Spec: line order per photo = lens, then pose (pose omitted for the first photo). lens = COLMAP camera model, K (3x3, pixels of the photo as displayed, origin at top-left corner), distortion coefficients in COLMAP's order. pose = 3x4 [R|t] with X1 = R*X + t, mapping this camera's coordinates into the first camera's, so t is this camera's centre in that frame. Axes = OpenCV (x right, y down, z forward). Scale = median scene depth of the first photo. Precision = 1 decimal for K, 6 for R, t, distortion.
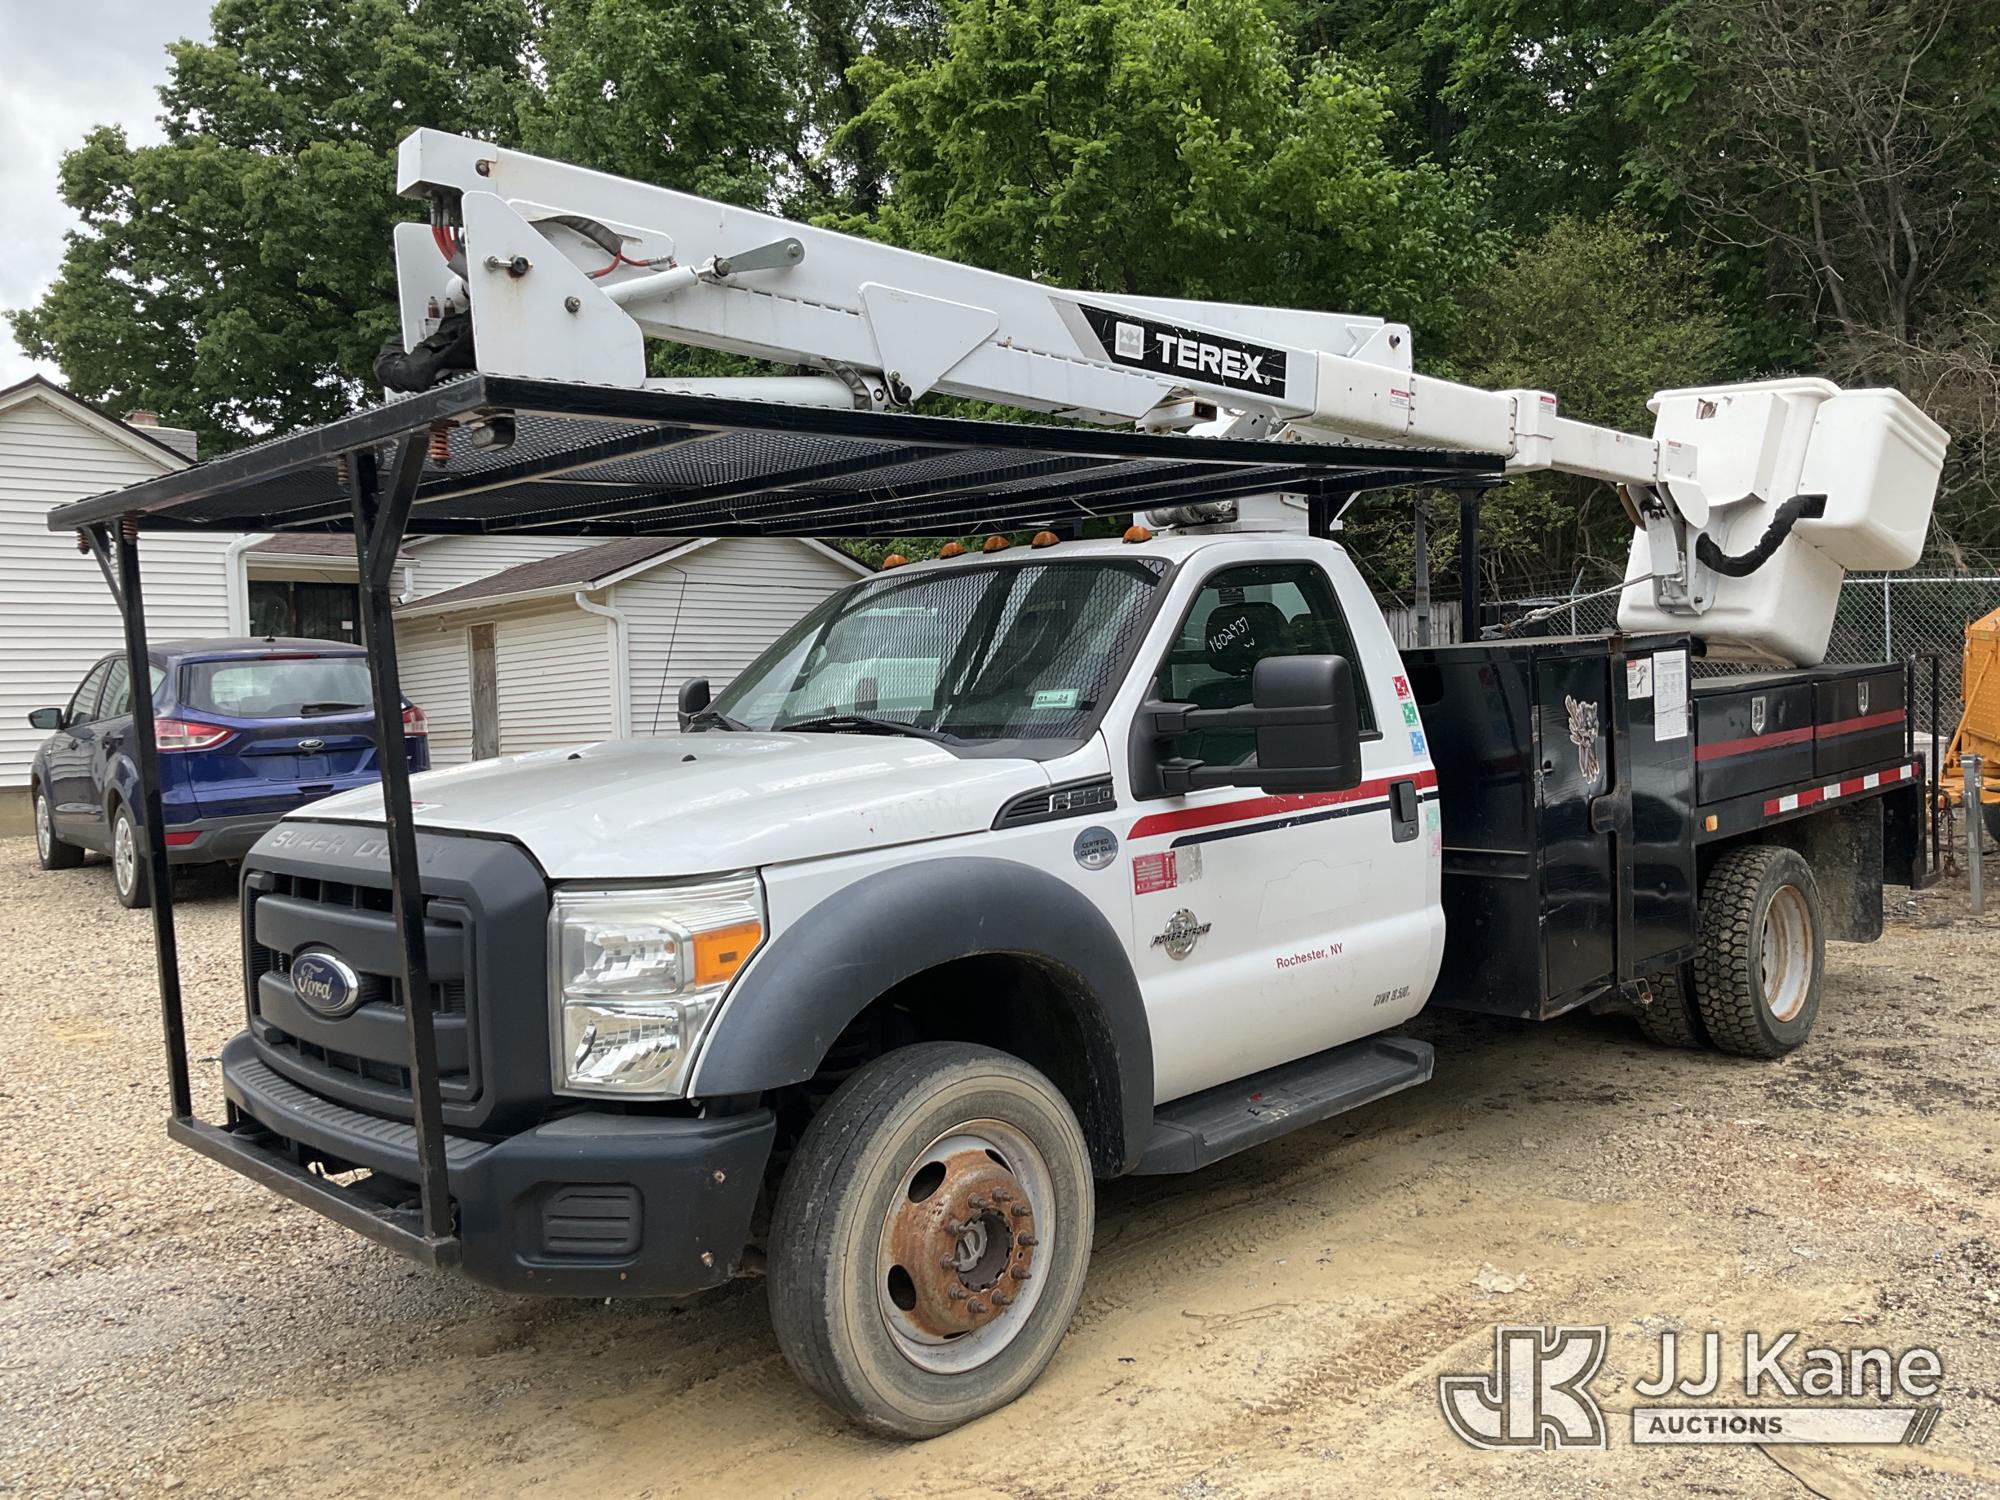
lens RADIAL K [[1656.0, 0, 1000.0], [0, 1656.0, 750.0], [0, 0, 1]] dist [0.113213, -0.009556]
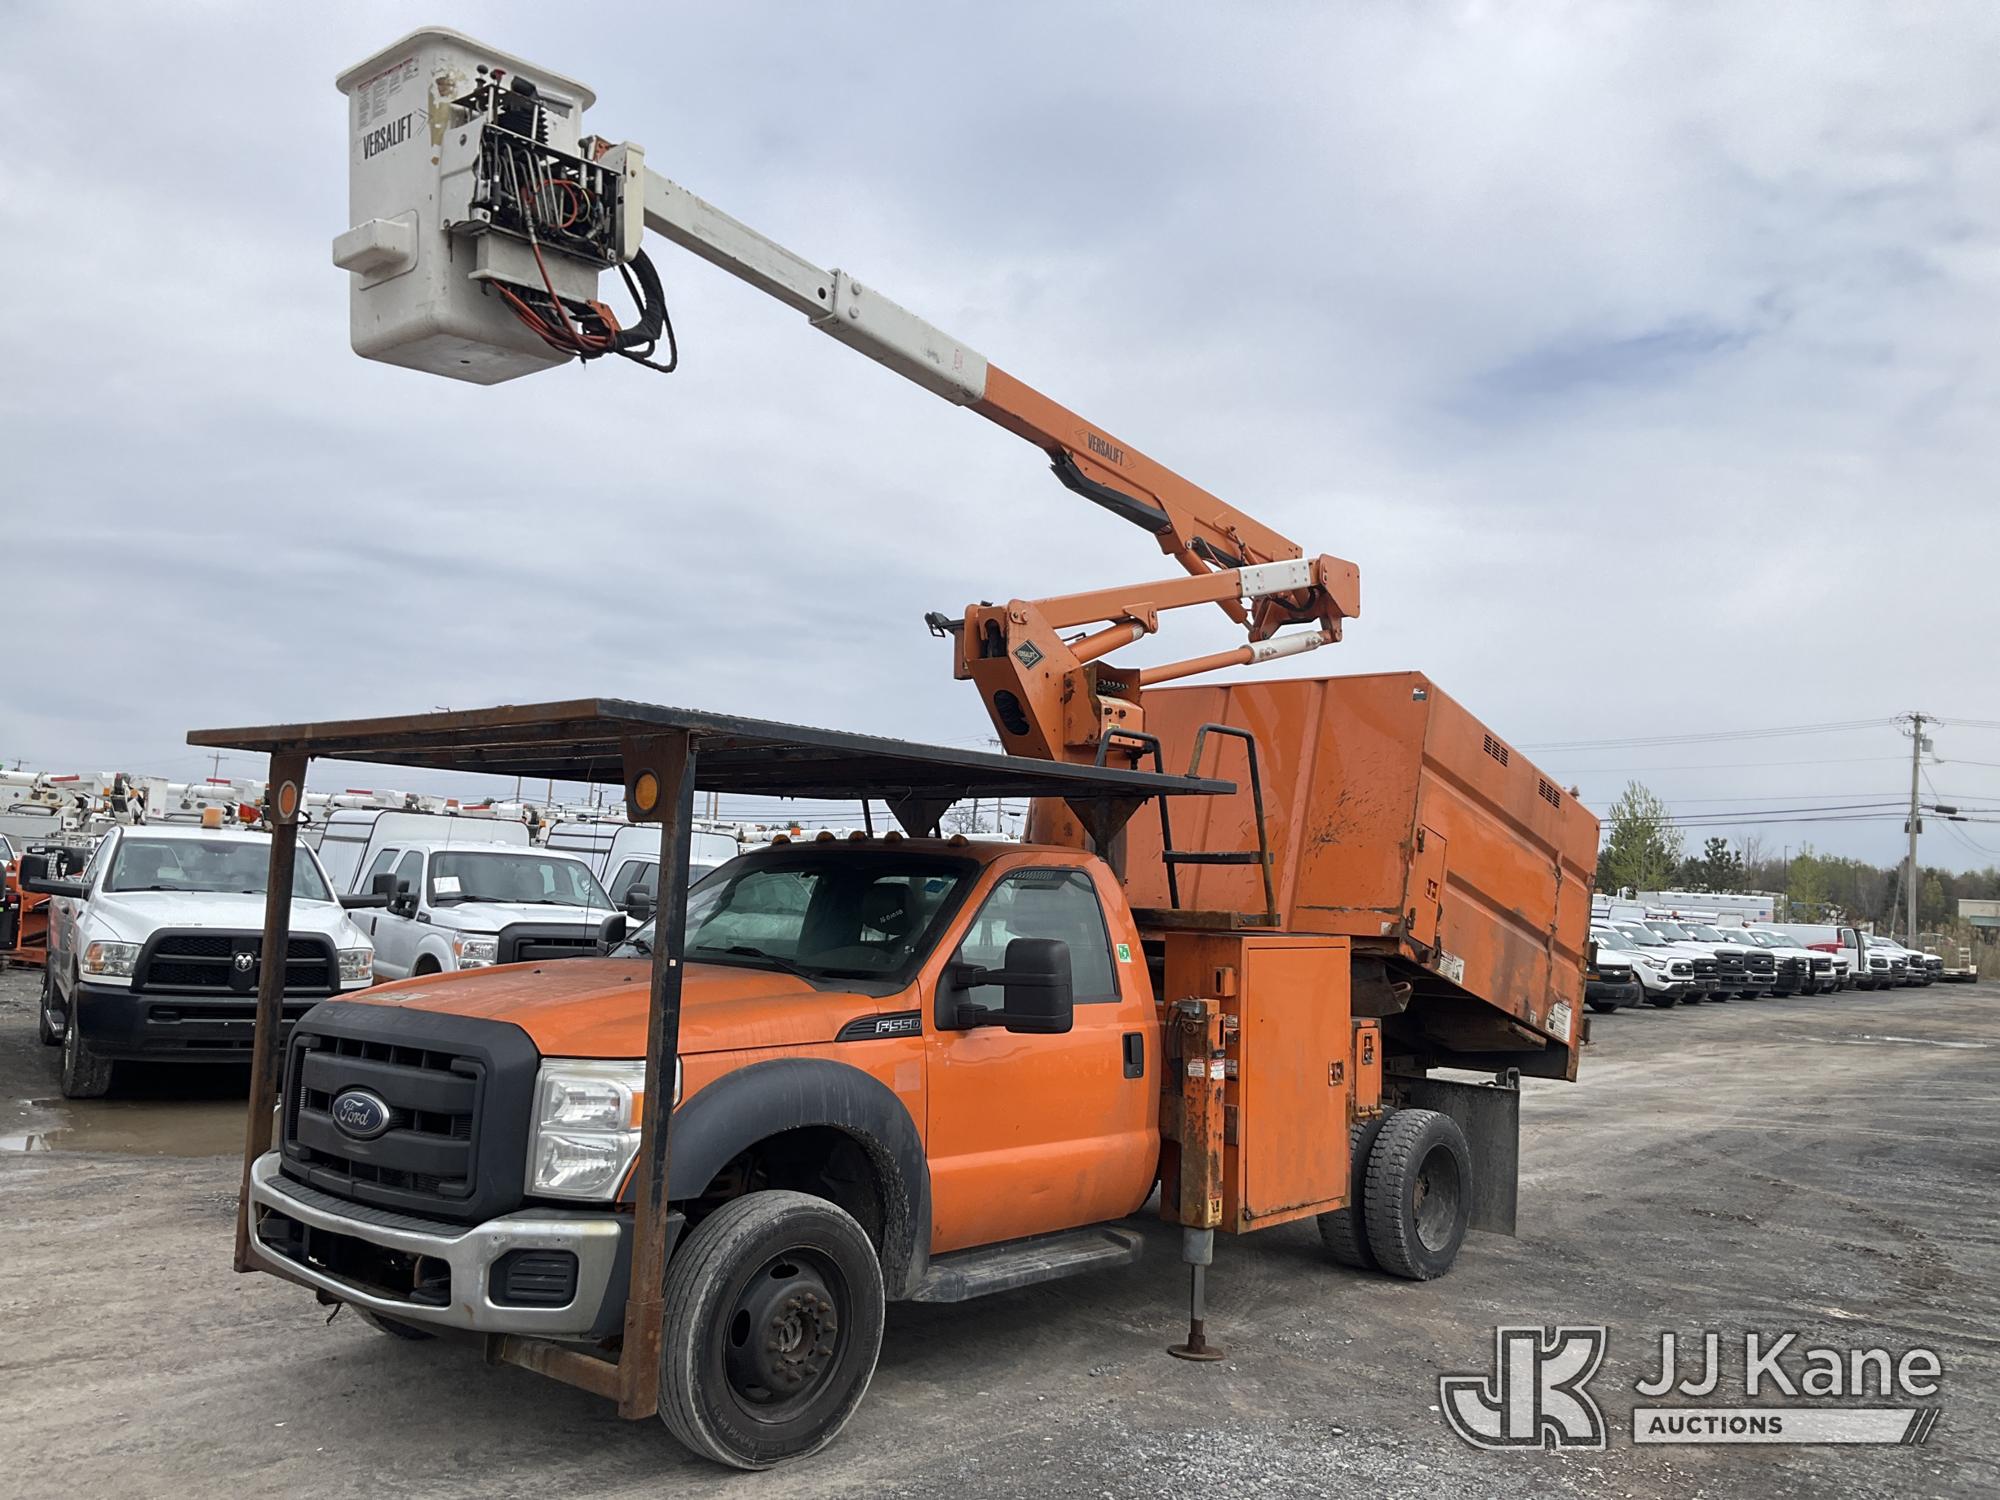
lens RADIAL K [[1656.0, 0, 1000.0], [0, 1656.0, 750.0], [0, 0, 1]] dist [0.113213, -0.009556]
pose [[0.992573, 0.092686, 0.078787, 0.002644], [-0.080634, 0.986233, -0.144369, -0.006528], [-0.091083, 0.136944, 0.986382, -0.580790]]
